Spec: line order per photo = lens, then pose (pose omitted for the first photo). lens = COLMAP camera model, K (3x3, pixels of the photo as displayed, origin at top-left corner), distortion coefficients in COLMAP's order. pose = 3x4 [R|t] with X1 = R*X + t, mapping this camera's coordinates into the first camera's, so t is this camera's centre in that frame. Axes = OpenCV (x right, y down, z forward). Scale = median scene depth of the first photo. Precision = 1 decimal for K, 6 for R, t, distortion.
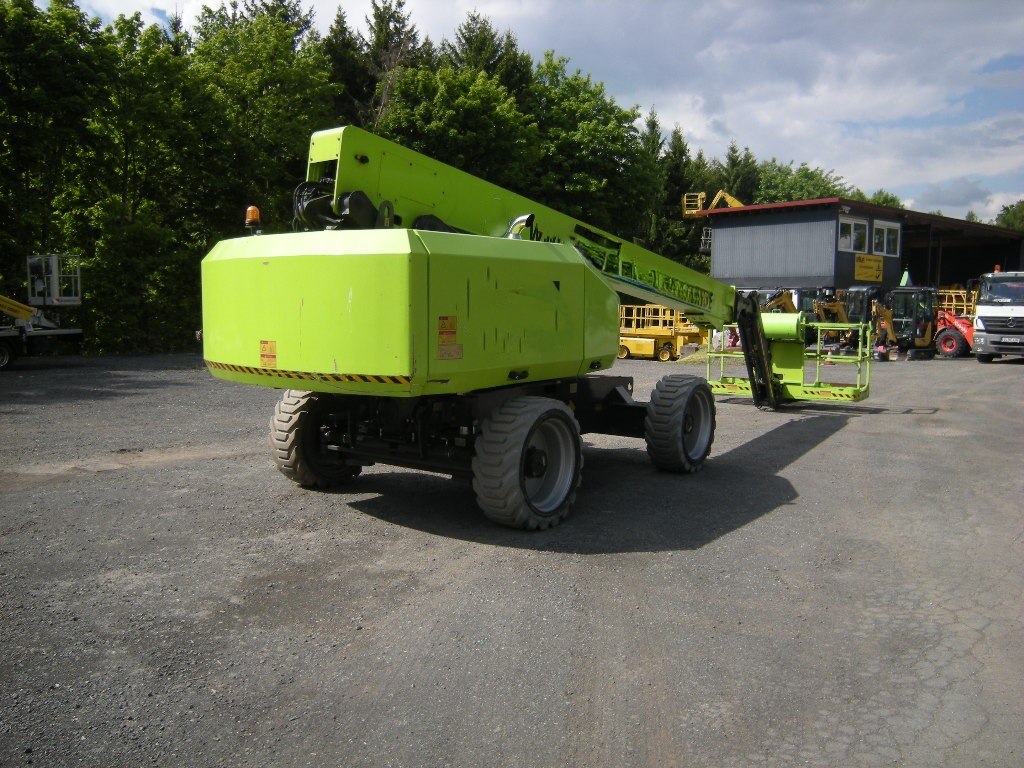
lens RADIAL K [[854.0, 0, 512.0], [0, 854.0, 384.0], [0, 0, 1]] dist [-0.131483, 0.082924]
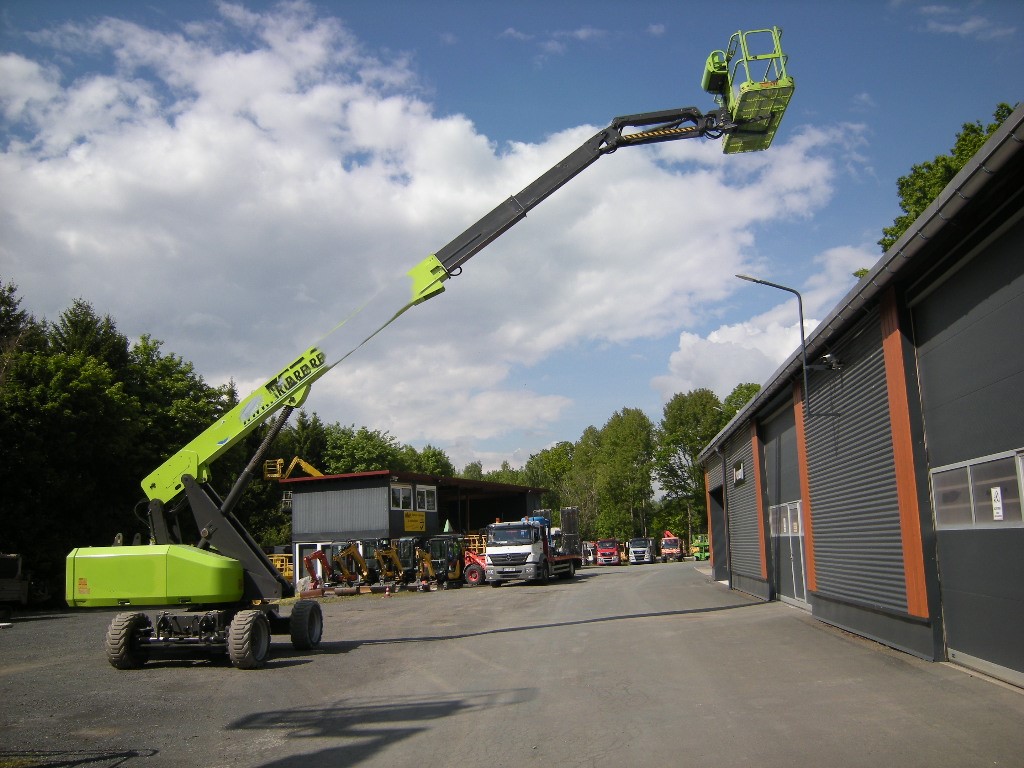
lens RADIAL K [[854.0, 0, 512.0], [0, 854.0, 384.0], [0, 0, 1]] dist [-0.131483, 0.082924]
pose [[0.878616, 0.040258, 0.475829, -0.072218], [0.096402, 0.960970, -0.259311, 0.012938], [-0.467697, 0.273706, 0.840443, -0.222095]]
